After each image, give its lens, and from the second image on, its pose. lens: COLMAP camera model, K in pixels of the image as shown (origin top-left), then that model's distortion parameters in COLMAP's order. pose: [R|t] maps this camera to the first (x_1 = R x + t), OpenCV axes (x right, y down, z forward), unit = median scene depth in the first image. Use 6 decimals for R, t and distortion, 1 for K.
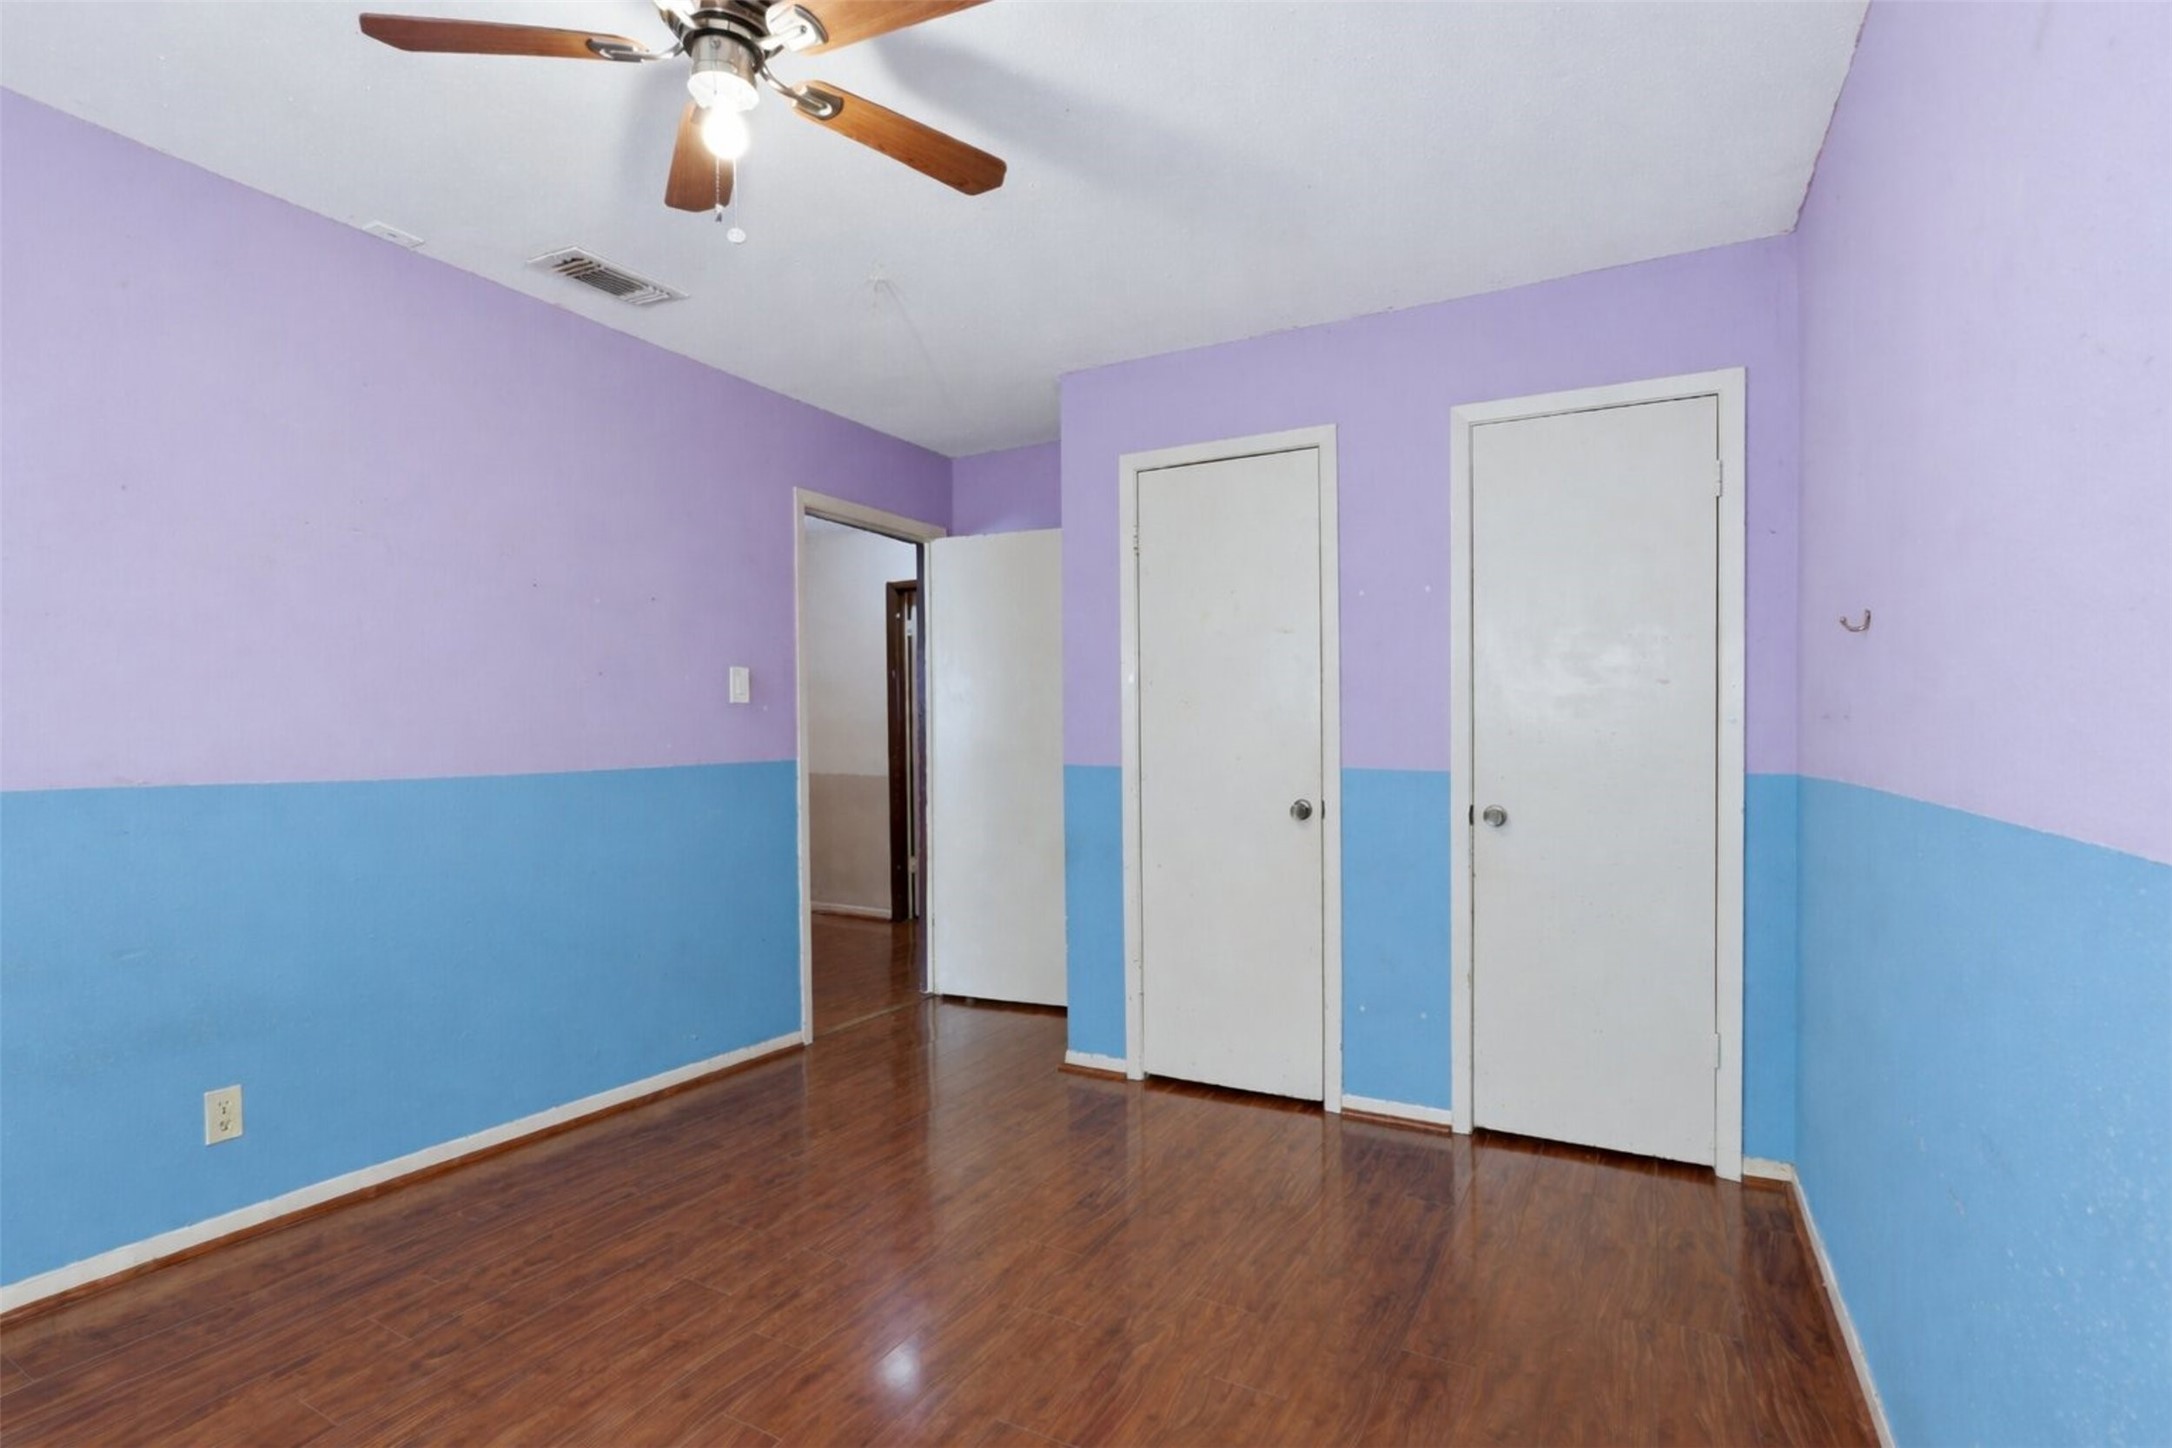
lens RADIAL K [[1012.9, 0, 1086.0], [0, 1012.9, 724.0], [0, 0, 1]] dist [-0.001002, -0.000774]
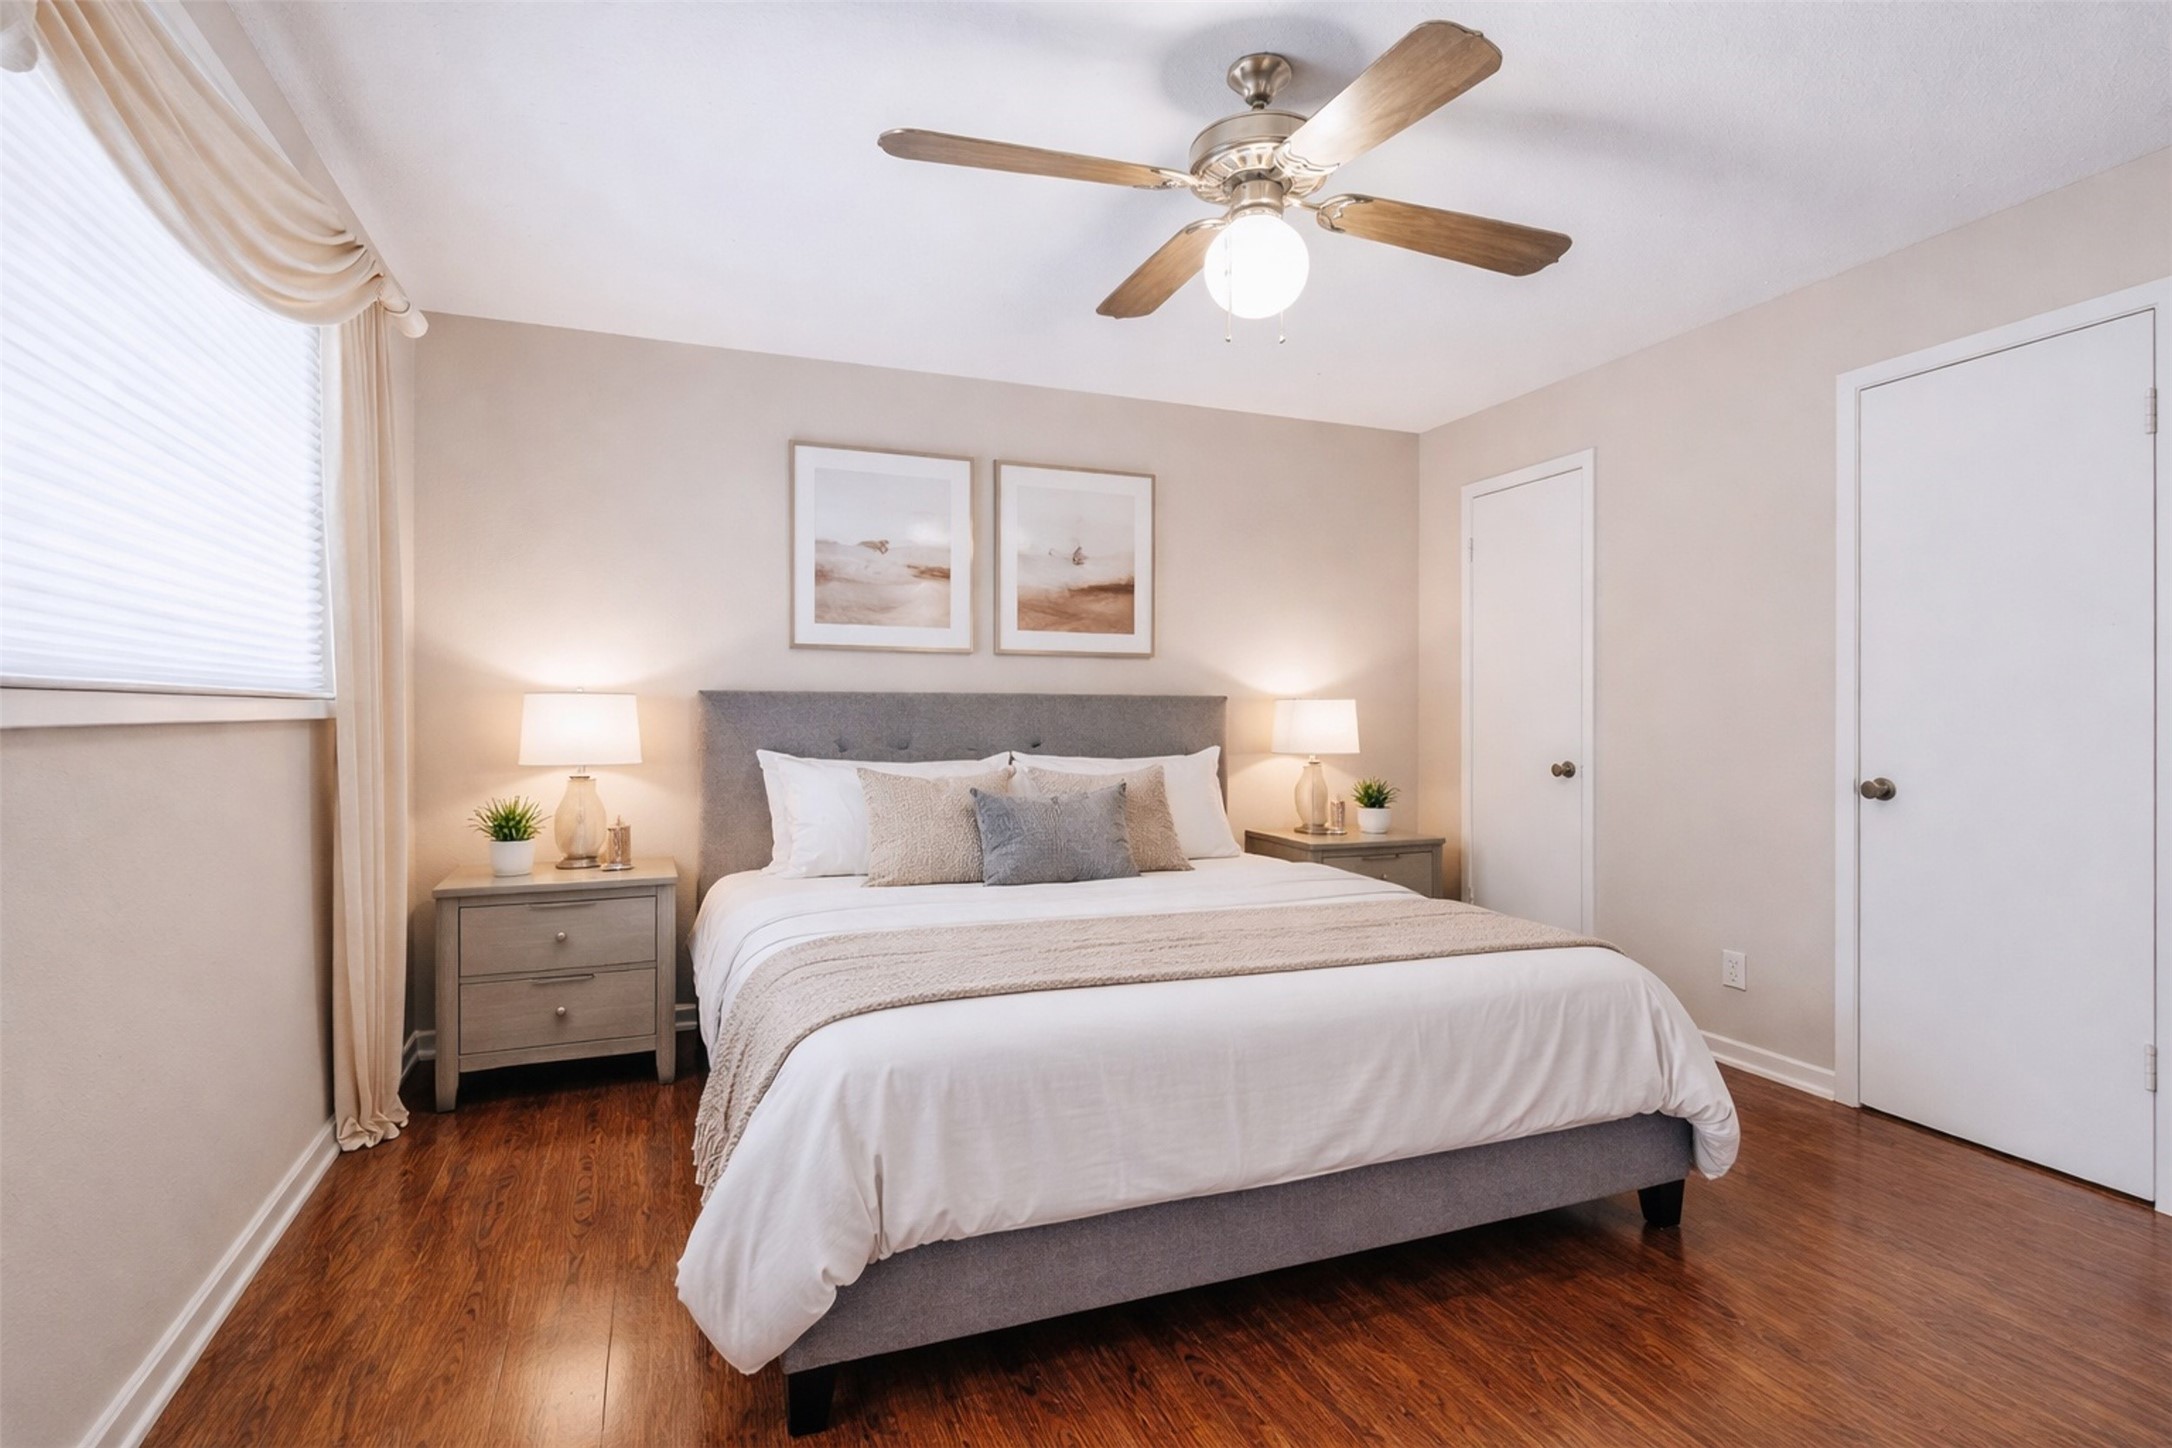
lens RADIAL K [[1012.9, 0, 1086.0], [0, 1012.9, 724.0], [0, 0, 1]] dist [-0.001002, -0.000774]
pose [[0.760834, 0.002374, -0.648943, 0.450530], [0.014066, 0.999698, 0.020148, -0.003963], [0.648795, -0.024458, 0.760570, -0.232681]]
